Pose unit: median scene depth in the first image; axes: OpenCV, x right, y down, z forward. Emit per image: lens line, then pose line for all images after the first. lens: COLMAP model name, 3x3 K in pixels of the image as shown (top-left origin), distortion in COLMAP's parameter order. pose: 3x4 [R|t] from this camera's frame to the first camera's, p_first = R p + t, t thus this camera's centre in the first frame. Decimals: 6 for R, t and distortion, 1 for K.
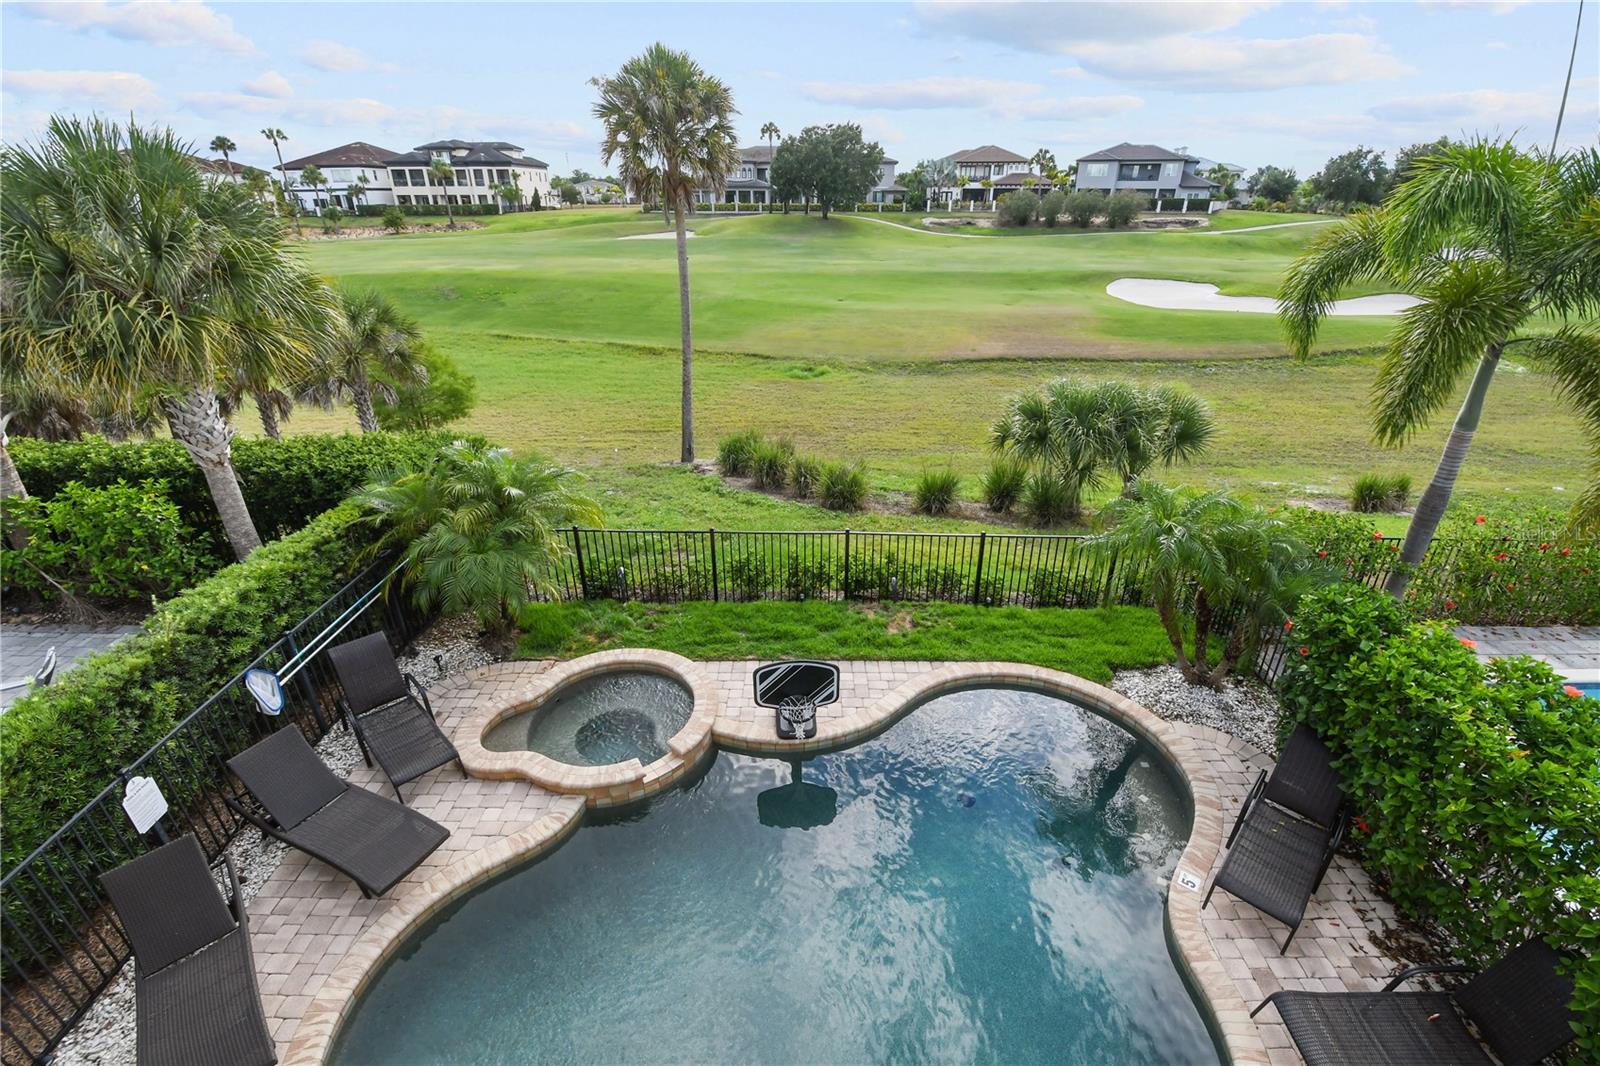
lens RADIAL K [[702.8, 0, 803.7], [0, 702.8, 554.5], [0, 0, 1]] dist [0.011156, -0.021169]
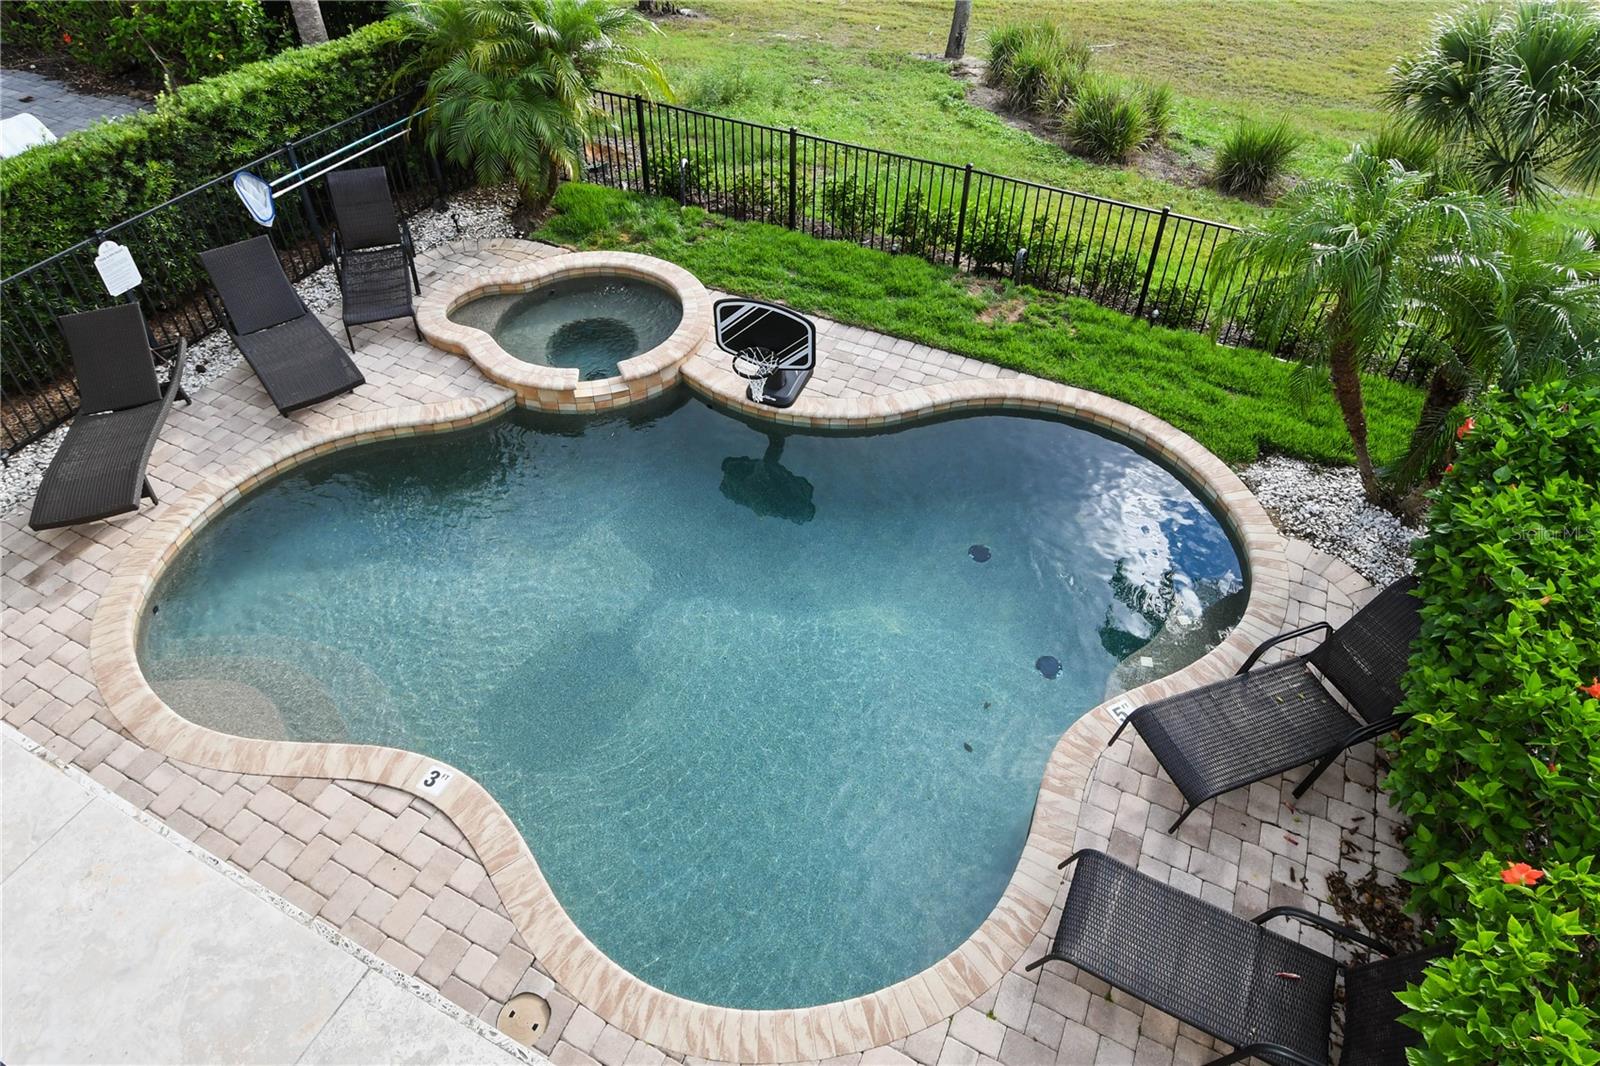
lens RADIAL K [[973.2, 0, 799.0], [0, 973.2, 445.7], [0, 0, 1]] dist [0.002278, 0.000521]
pose [[0.898892, 0.286434, -0.331586, 0.358149], [-0.201042, 0.942002, 0.268727, 0.002263], [0.389328, -0.174894, 0.904343, 0.008336]]
